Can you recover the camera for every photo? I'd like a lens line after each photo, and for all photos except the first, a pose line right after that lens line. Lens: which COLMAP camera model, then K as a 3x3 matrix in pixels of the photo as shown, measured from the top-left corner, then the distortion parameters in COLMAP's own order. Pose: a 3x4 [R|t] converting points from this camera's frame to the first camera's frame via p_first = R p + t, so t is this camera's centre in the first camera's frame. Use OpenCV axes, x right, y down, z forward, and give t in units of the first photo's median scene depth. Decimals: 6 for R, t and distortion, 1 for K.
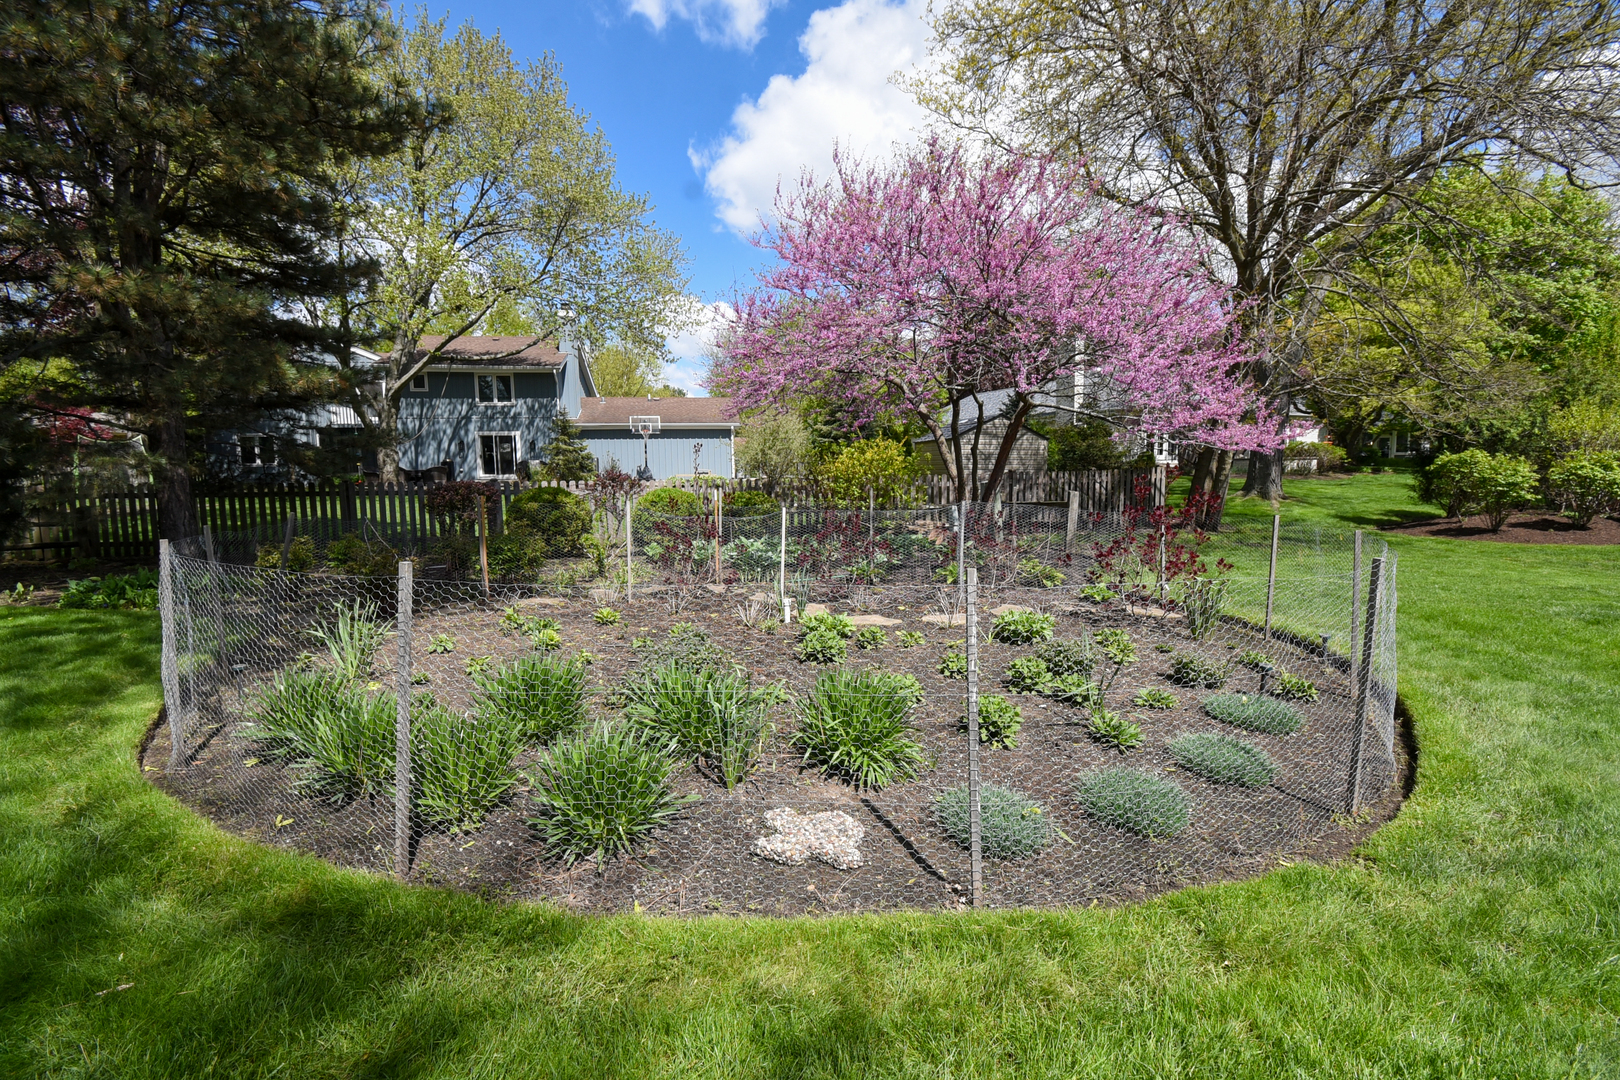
lens RADIAL K [[706.8, 0, 814.5], [0, 706.8, 541.8], [0, 0, 1]] dist [0.017763, -0.024440]
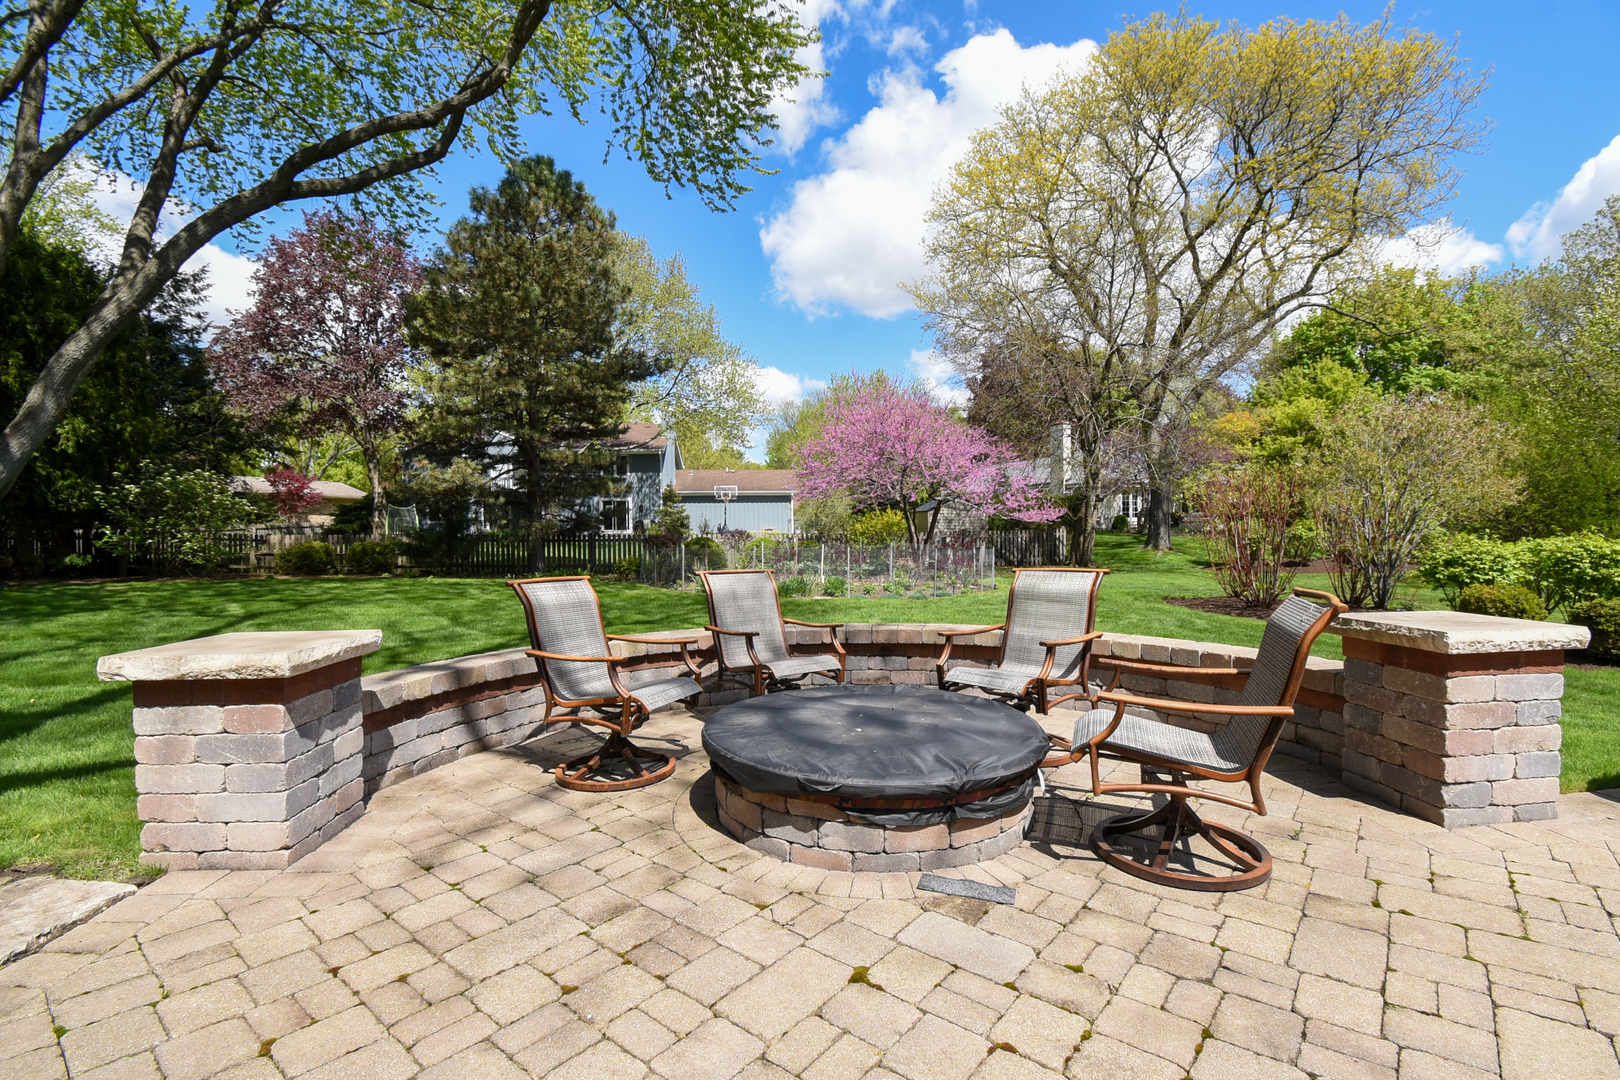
lens RADIAL K [[706.8, 0, 814.5], [0, 706.8, 541.8], [0, 0, 1]] dist [0.017763, -0.024440]
pose [[0.997073, 0.008711, -0.075956, 0.022797], [-0.014840, 0.996644, -0.080507, 0.028142], [0.075000, 0.081398, 0.993856, -0.280097]]
